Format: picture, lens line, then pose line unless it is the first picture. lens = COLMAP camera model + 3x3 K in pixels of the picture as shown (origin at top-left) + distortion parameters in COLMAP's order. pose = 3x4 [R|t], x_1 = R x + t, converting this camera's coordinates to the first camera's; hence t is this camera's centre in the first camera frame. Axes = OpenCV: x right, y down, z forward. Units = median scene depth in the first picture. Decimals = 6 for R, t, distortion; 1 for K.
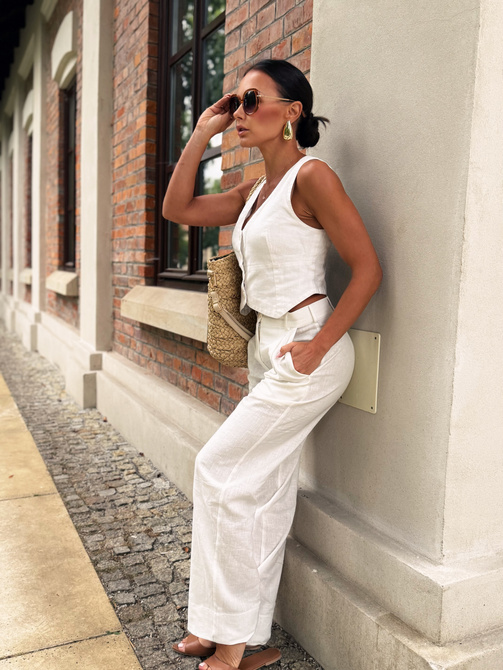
lens RADIAL K [[602.2, 0, 257.8], [0, 602.2, 336.7], [0, 0, 1]] dist [0.066052, -0.162792]
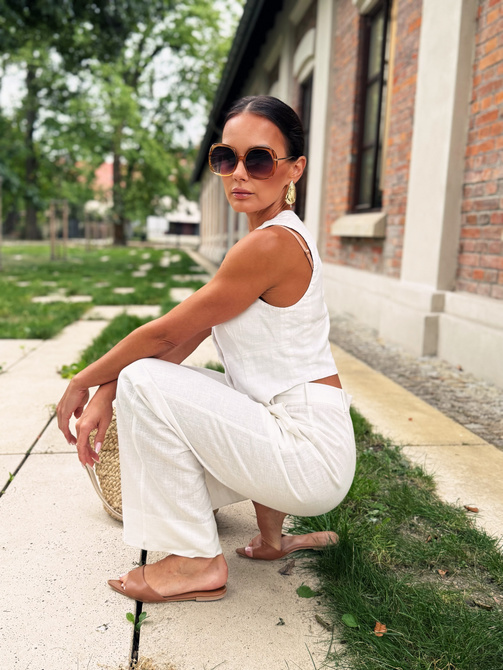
lens RADIAL K [[602.2, 0, 257.9], [0, 602.2, 337.5], [0, 0, 1]] dist [0.066052, -0.162792]
pose [[0.946376, 0.053421, -0.318621, -0.278043], [-0.039529, 0.997971, 0.049911, 0.068785], [0.320640, -0.034640, 0.946567, 0.122187]]
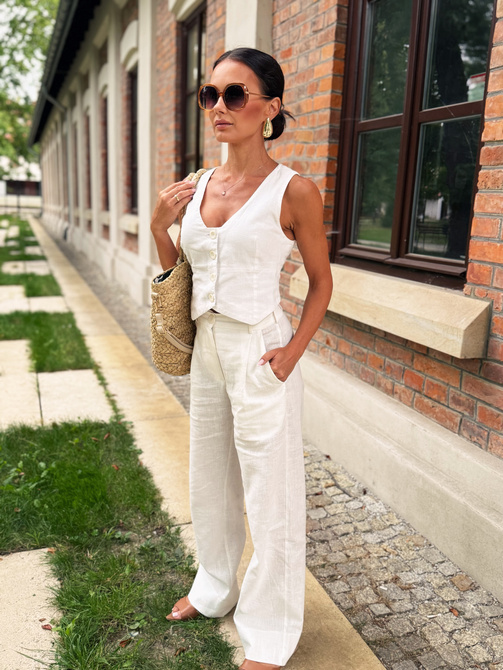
lens RADIAL K [[602.2, 0, 253.8], [0, 602.2, 338.5], [0, 0, 1]] dist [0.066052, -0.162792]
pose [[0.994665, 0.026277, -0.099757, -0.194320], [-0.014753, 0.993308, 0.114551, -0.073964], [0.102099, -0.112468, 0.988396, 0.105521]]
